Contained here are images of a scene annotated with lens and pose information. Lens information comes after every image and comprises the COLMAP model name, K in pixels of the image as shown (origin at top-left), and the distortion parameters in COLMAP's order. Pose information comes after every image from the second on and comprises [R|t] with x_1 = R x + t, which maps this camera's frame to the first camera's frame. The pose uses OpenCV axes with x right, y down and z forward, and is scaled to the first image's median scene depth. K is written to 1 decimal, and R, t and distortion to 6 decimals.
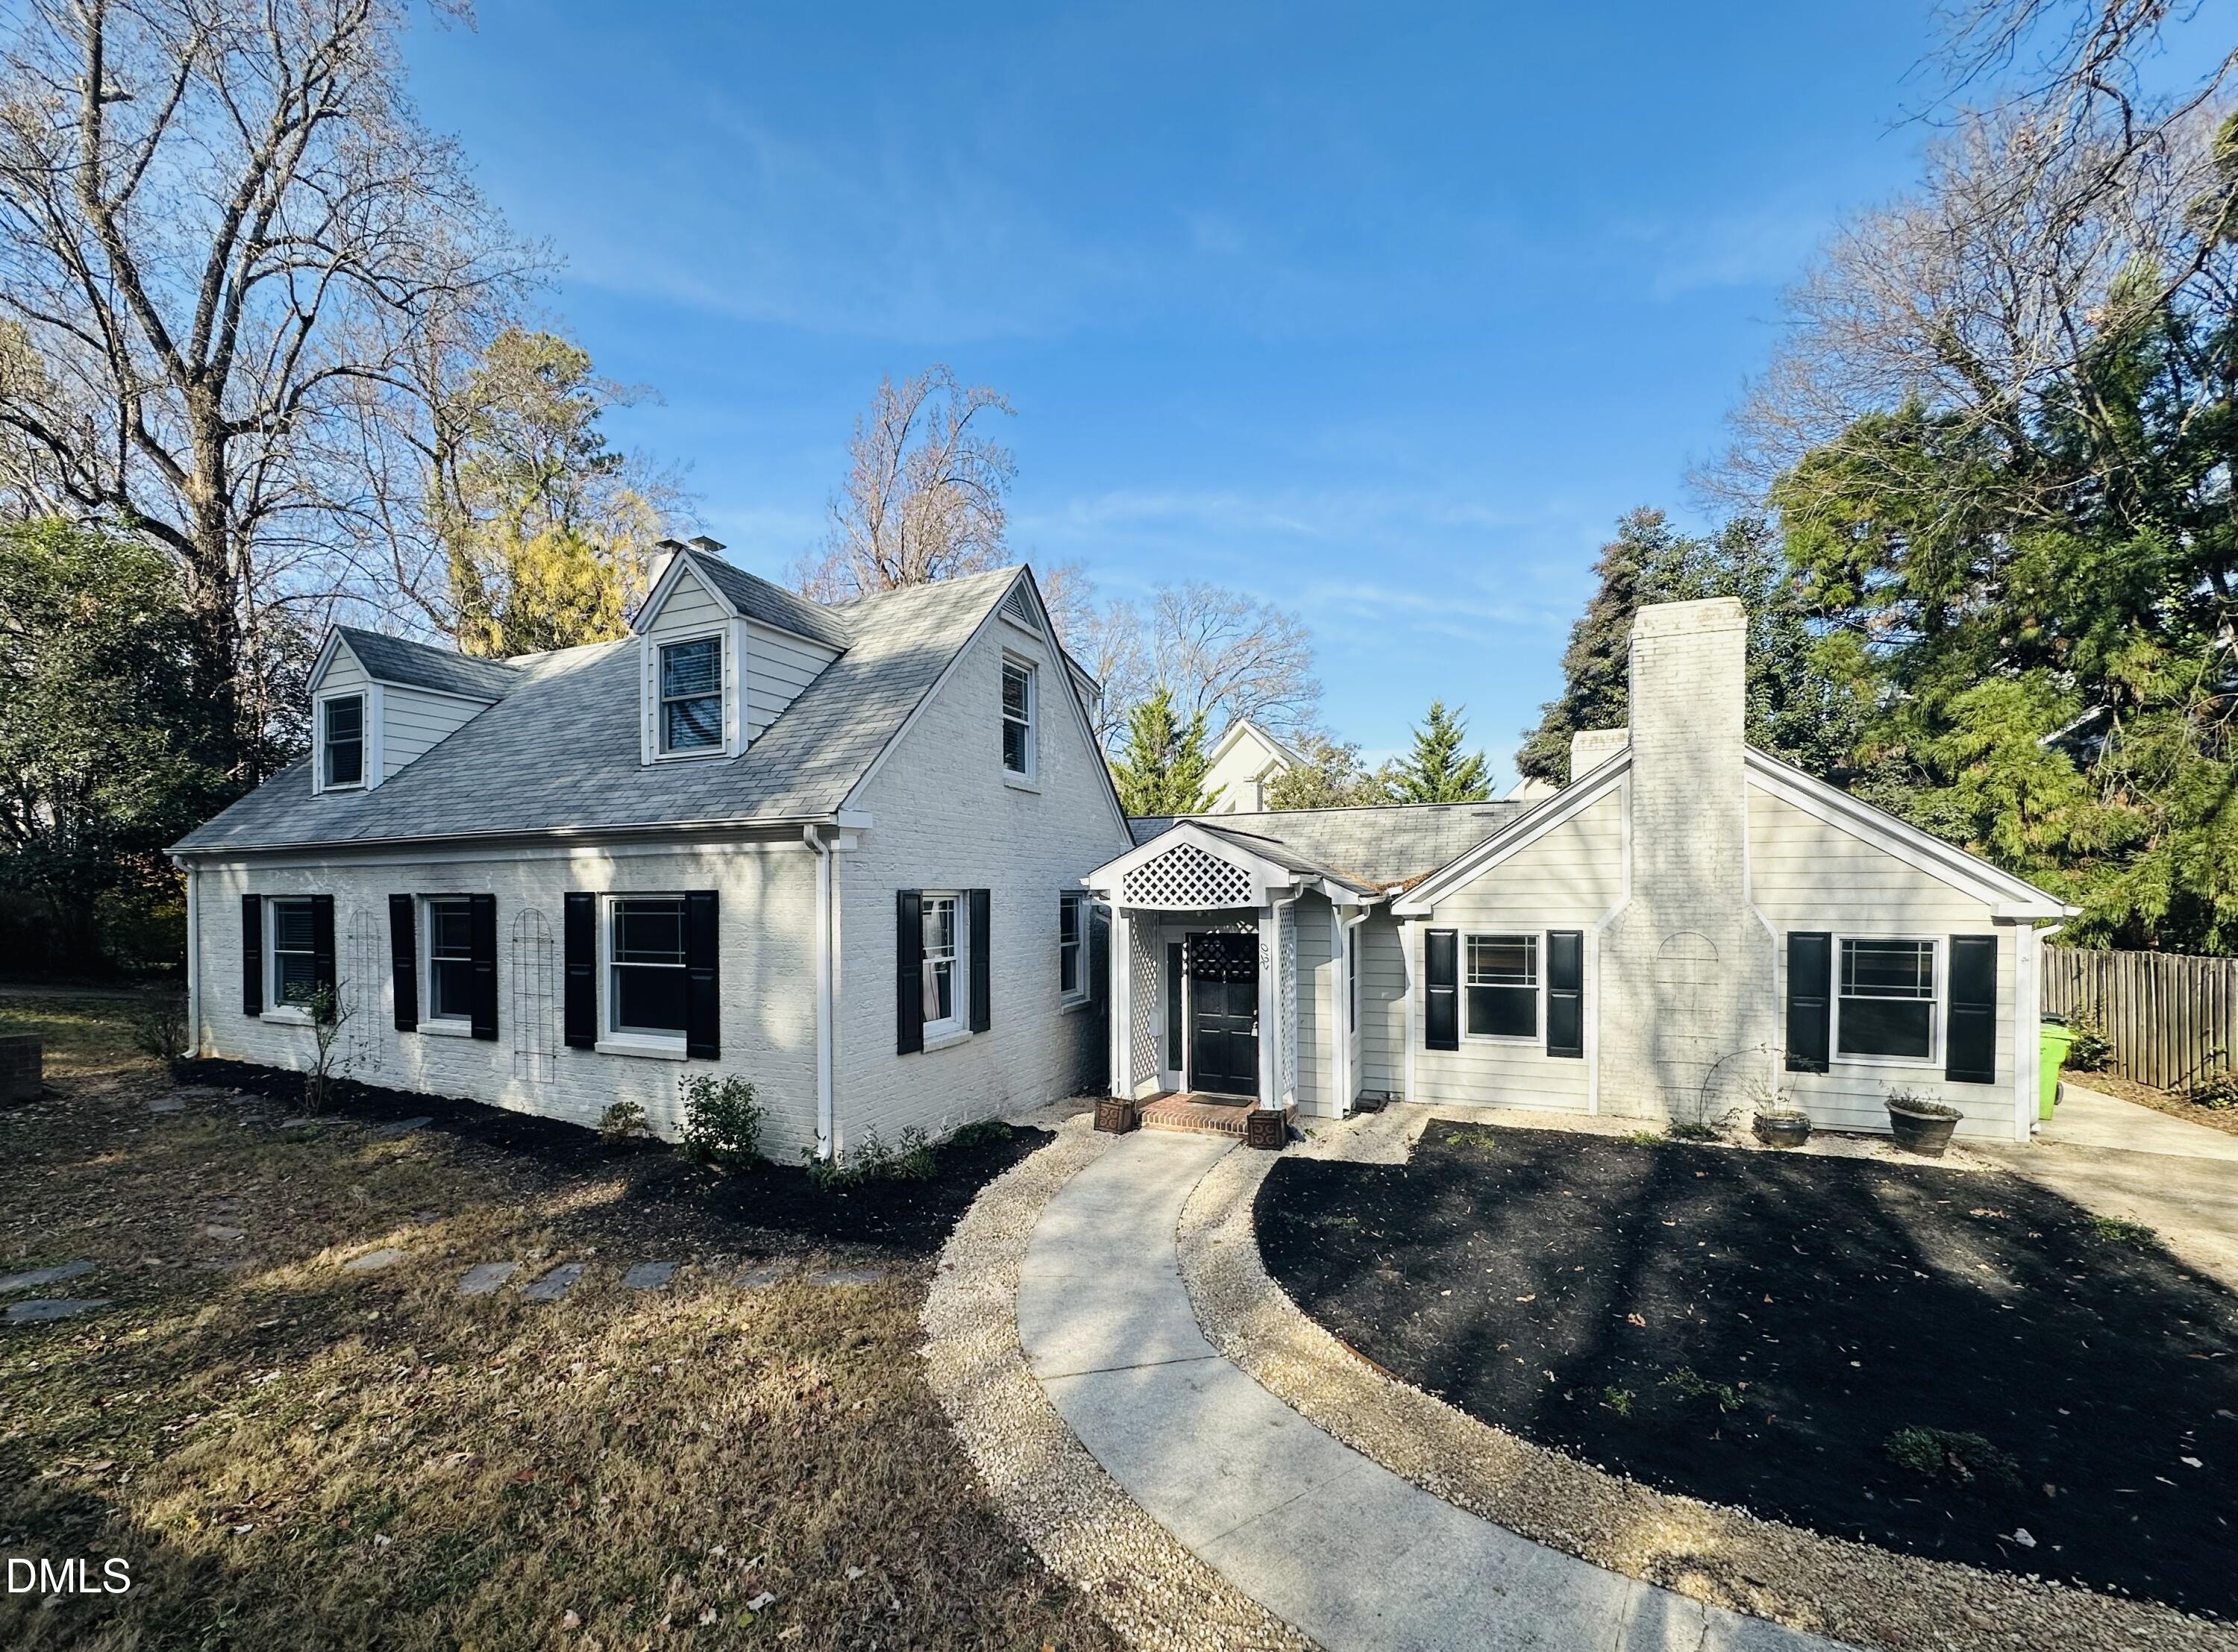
lens RADIAL K [[954.5, 0, 1038.5], [0, 954.5, 900.8], [0, 0, 1]] dist [-0.003717, 0.000645]
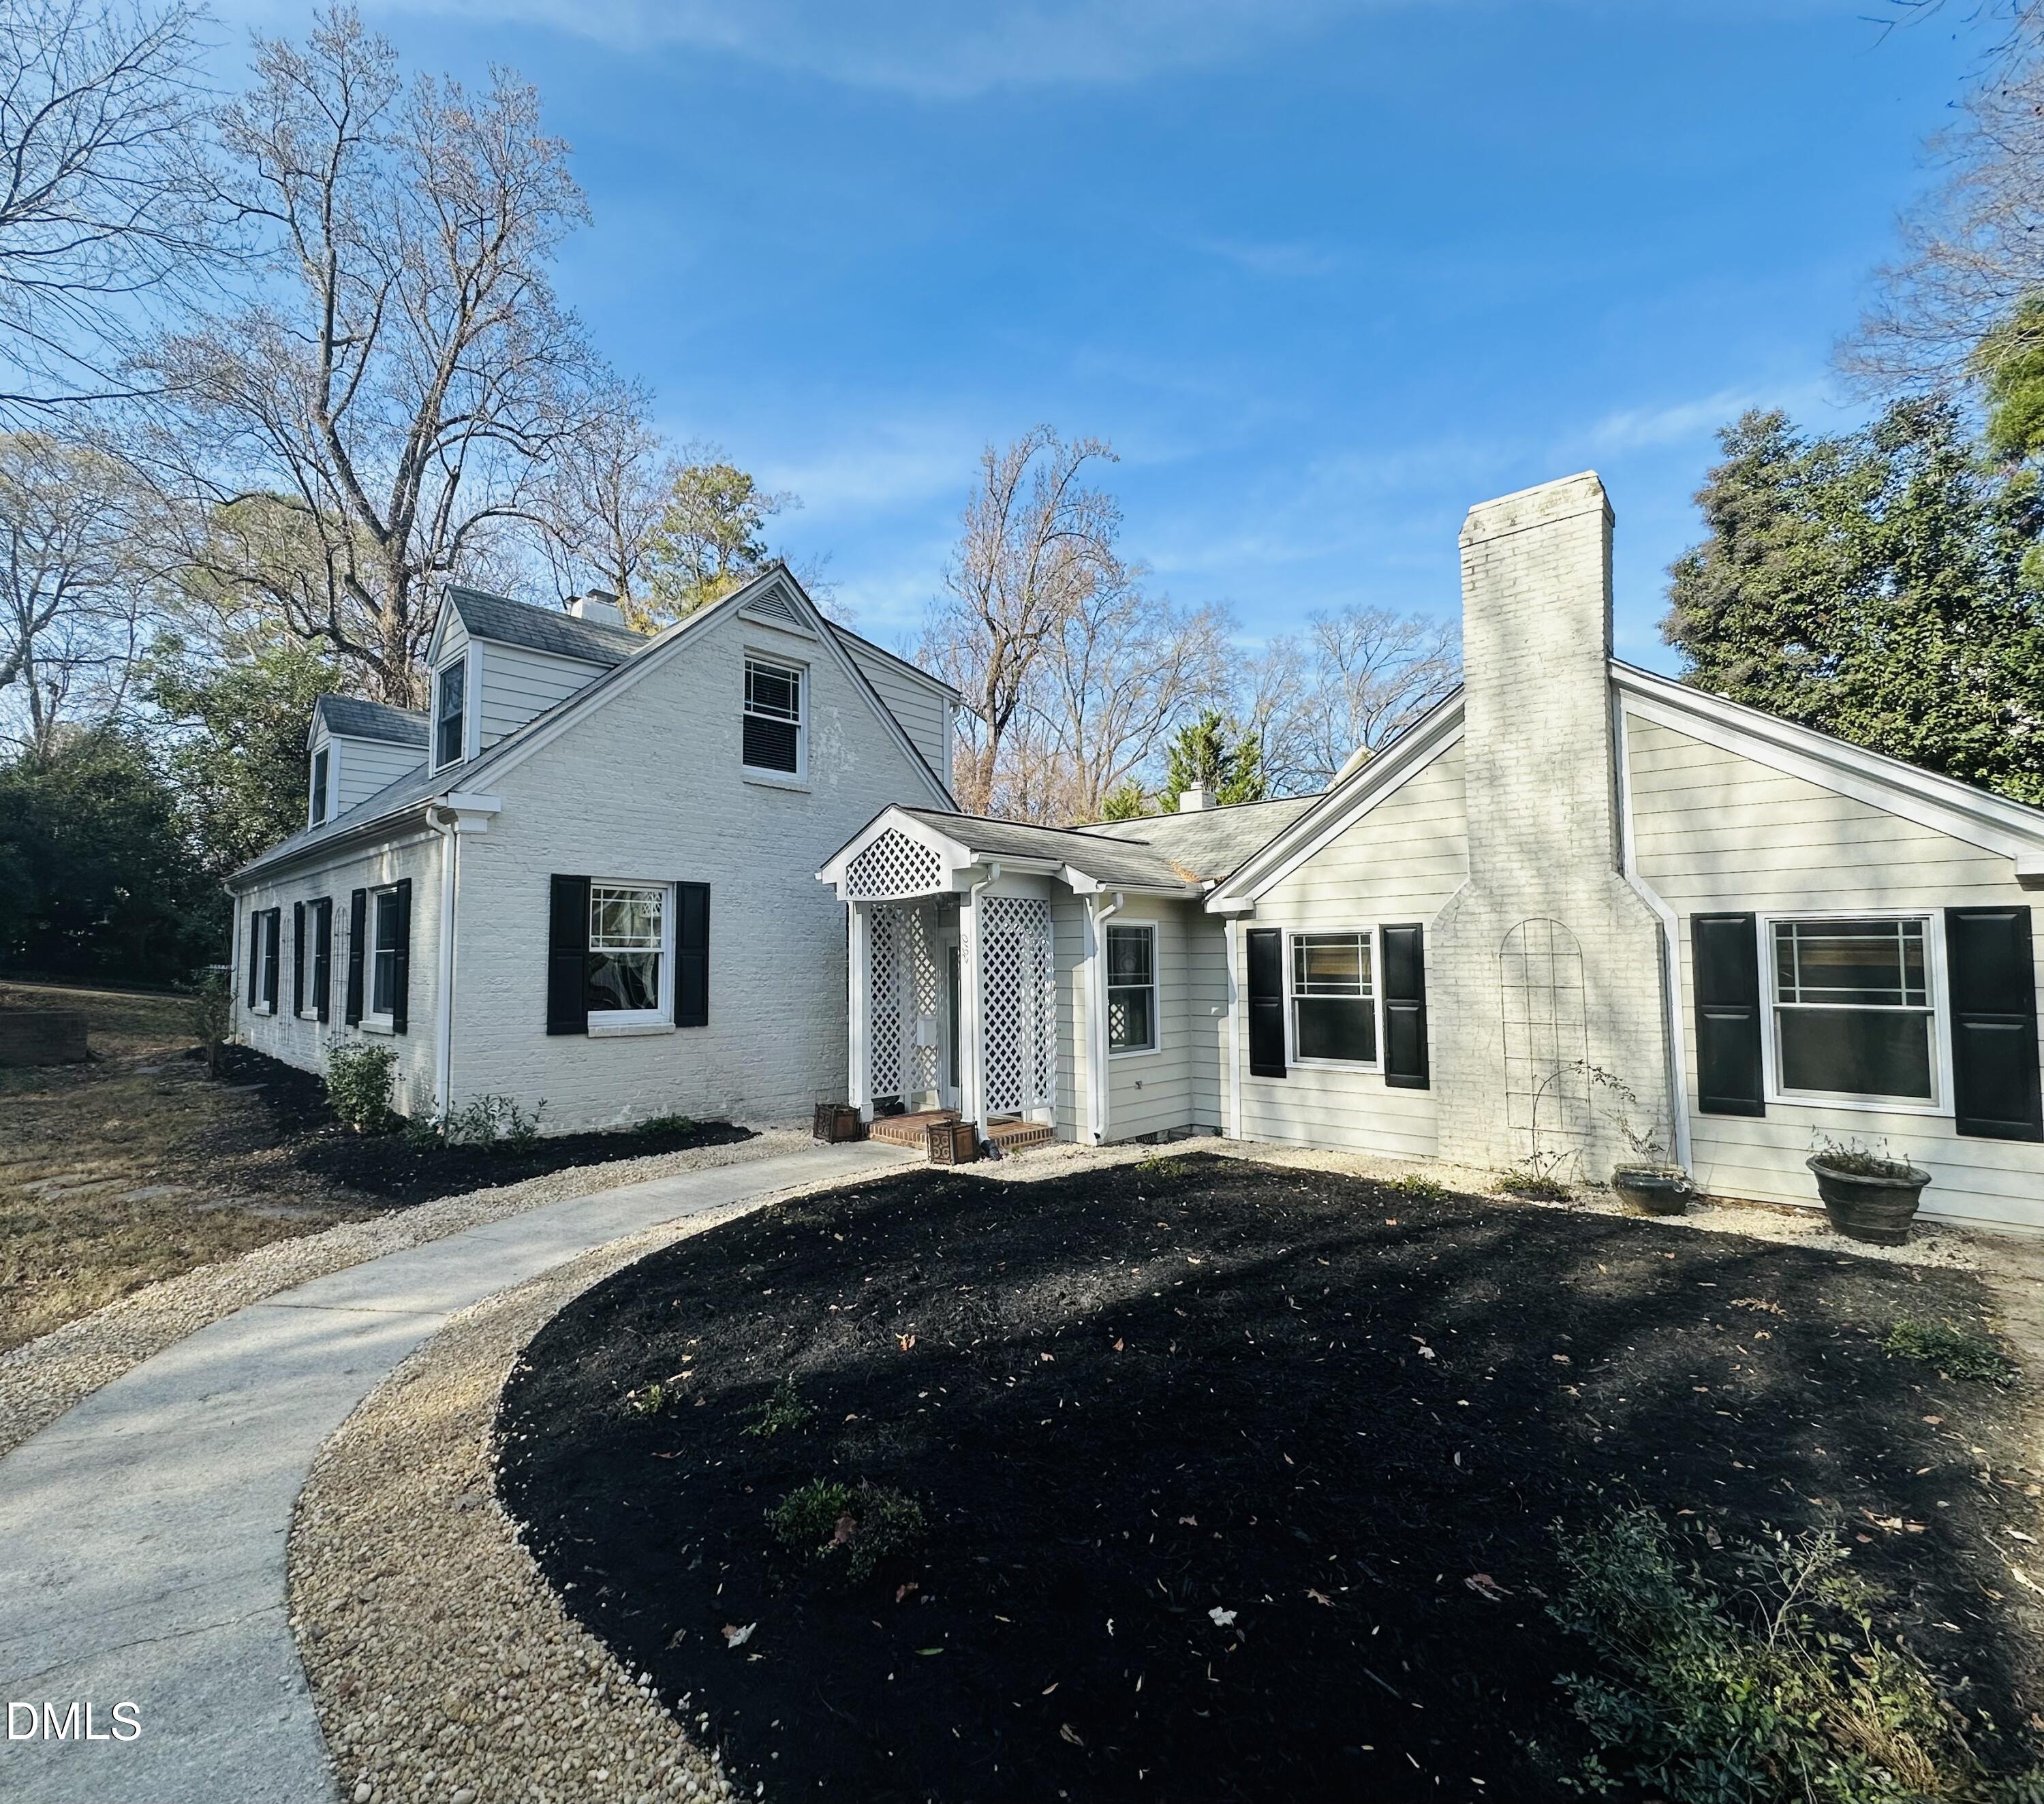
lens RADIAL K [[956.7, 0, 930.9], [0, 956.7, 902.4], [0, 0, 1]] dist [-0.003427, 0.000197]
pose [[0.941143, -0.020603, -0.337380, 0.499131], [-0.003320, 0.997529, -0.070179, 0.076515], [0.337993, 0.067168, 0.938749, 0.142634]]
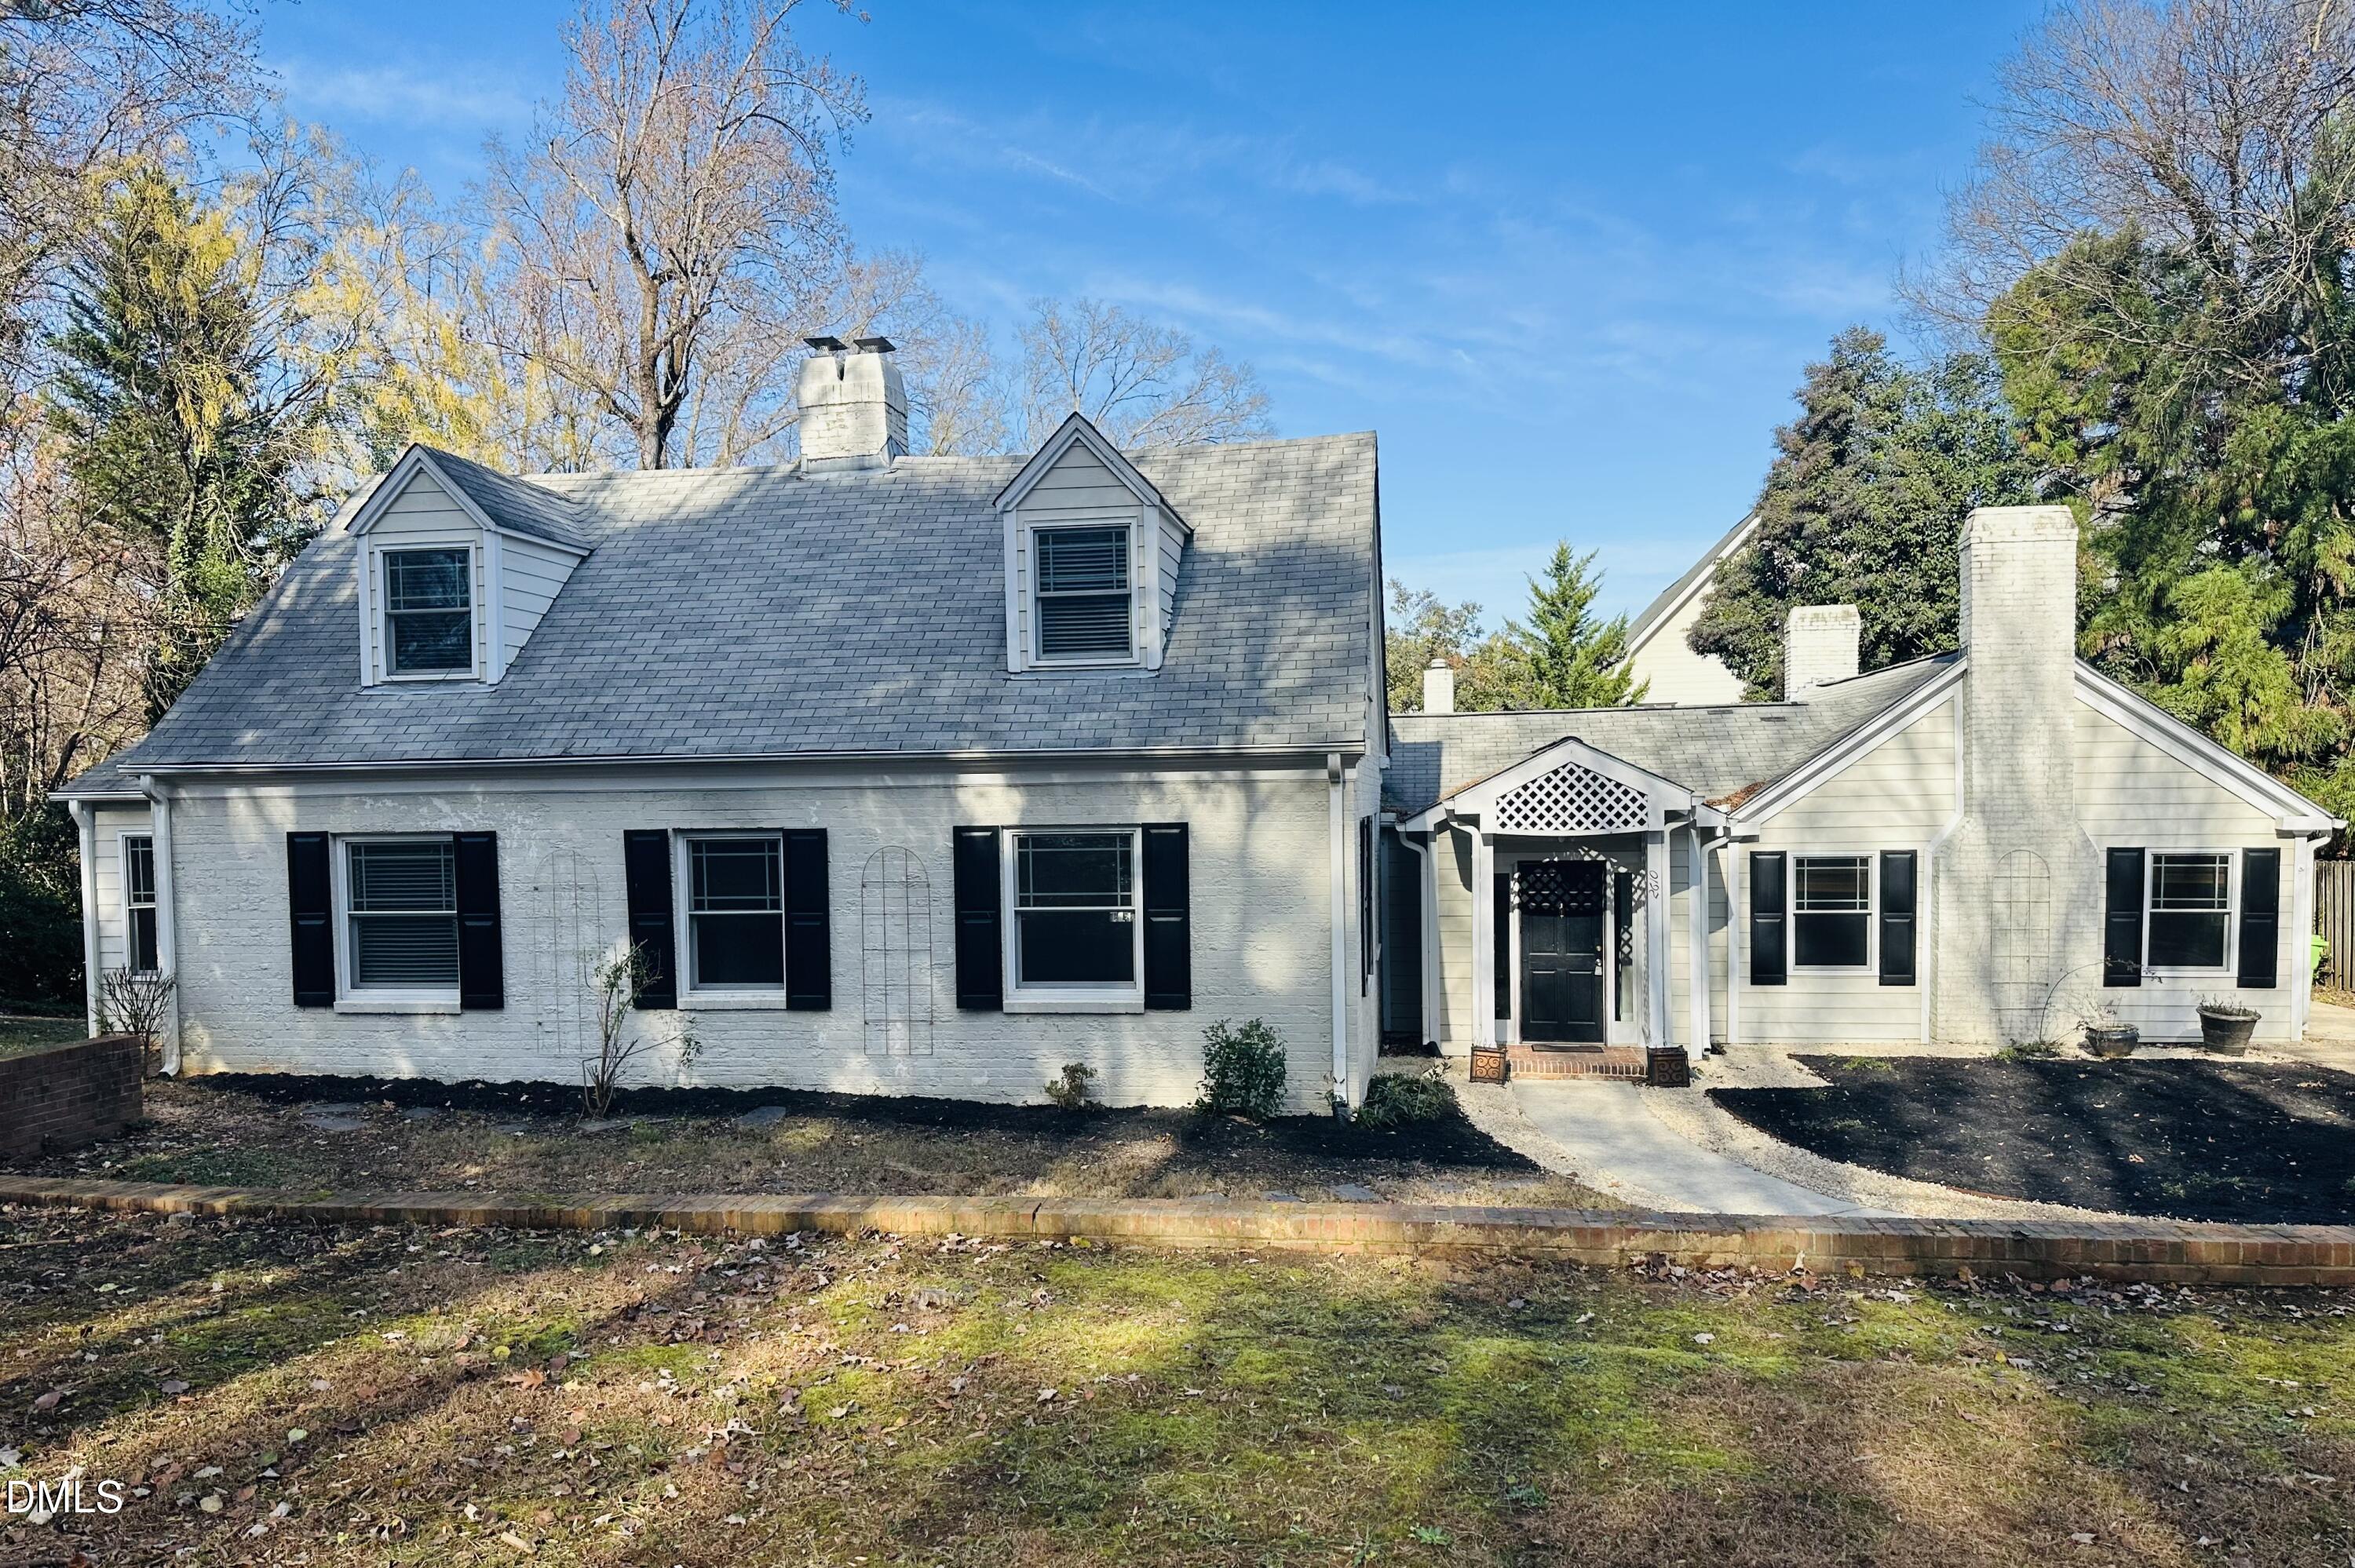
lens RADIAL K [[1630.1, 0, 1168.4], [0, 1630.1, 876.4], [0, 0, 1]] dist [0.080195, -0.098701]
pose [[0.959545, -0.022075, 0.280688, -0.651780], [0.011114, 0.999114, 0.040585, -0.019130], [-0.281336, -0.035823, 0.958941, -0.392092]]
